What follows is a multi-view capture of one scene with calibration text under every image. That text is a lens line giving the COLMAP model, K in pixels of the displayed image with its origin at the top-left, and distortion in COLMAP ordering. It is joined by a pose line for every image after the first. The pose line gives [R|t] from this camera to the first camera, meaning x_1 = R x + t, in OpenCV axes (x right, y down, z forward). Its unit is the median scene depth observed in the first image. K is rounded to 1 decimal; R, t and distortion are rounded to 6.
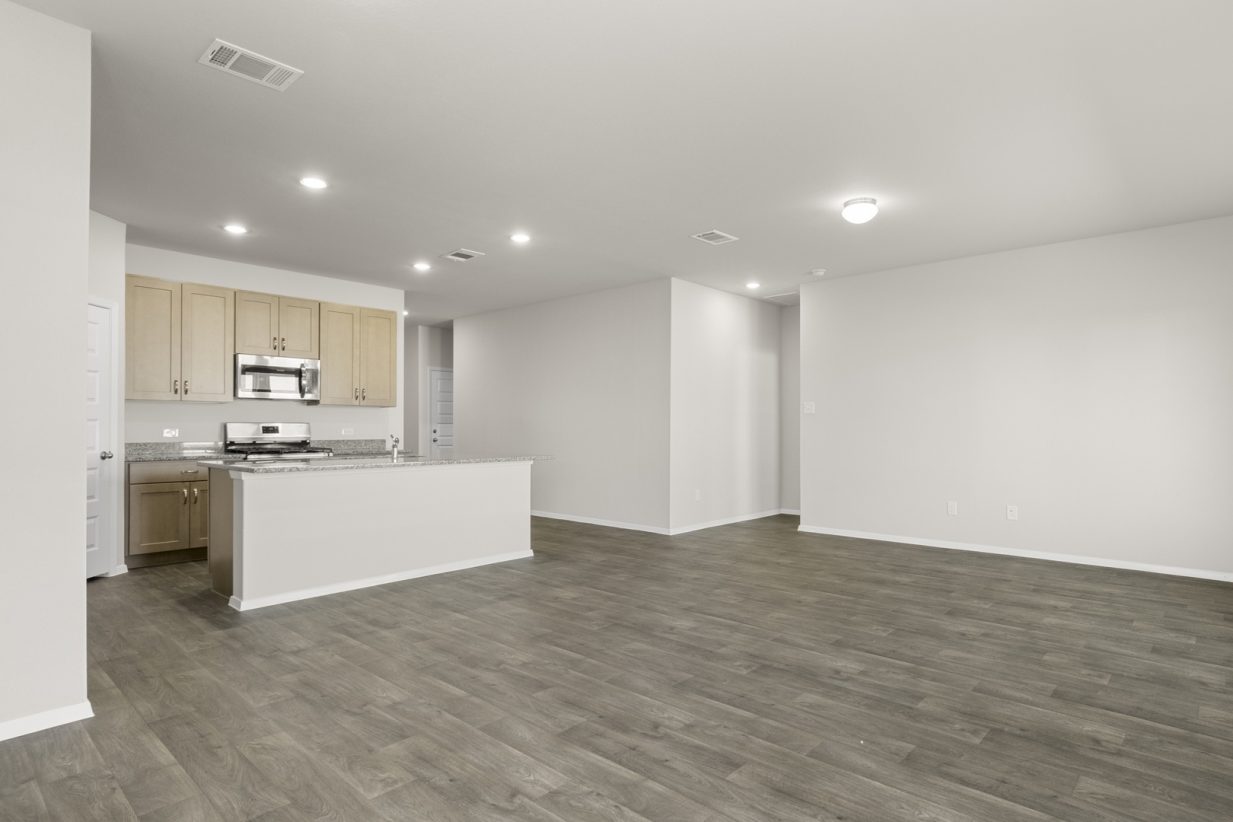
lens RADIAL K [[657.4, 0, 651.6], [0, 657.4, 427.5], [0, 0, 1]] dist [0.012456, -0.012000]
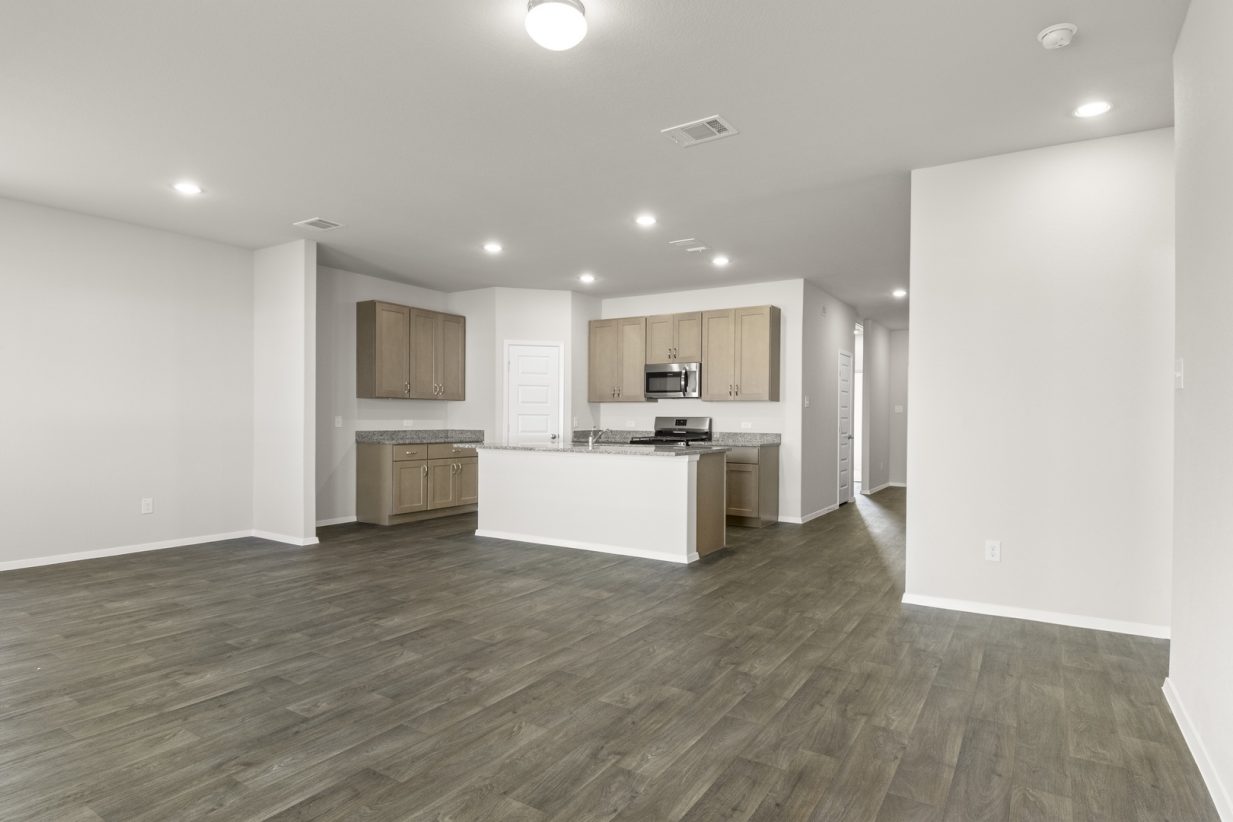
lens RADIAL K [[657.4, 0, 607.8], [0, 657.4, 408.4], [0, 0, 1]] dist [0.012456, -0.012000]
pose [[0.138858, -0.015026, -0.990198, 0.927035], [-0.006024, 0.999854, -0.016017, -0.003834], [0.990294, 0.008189, 0.138747, 1.025512]]
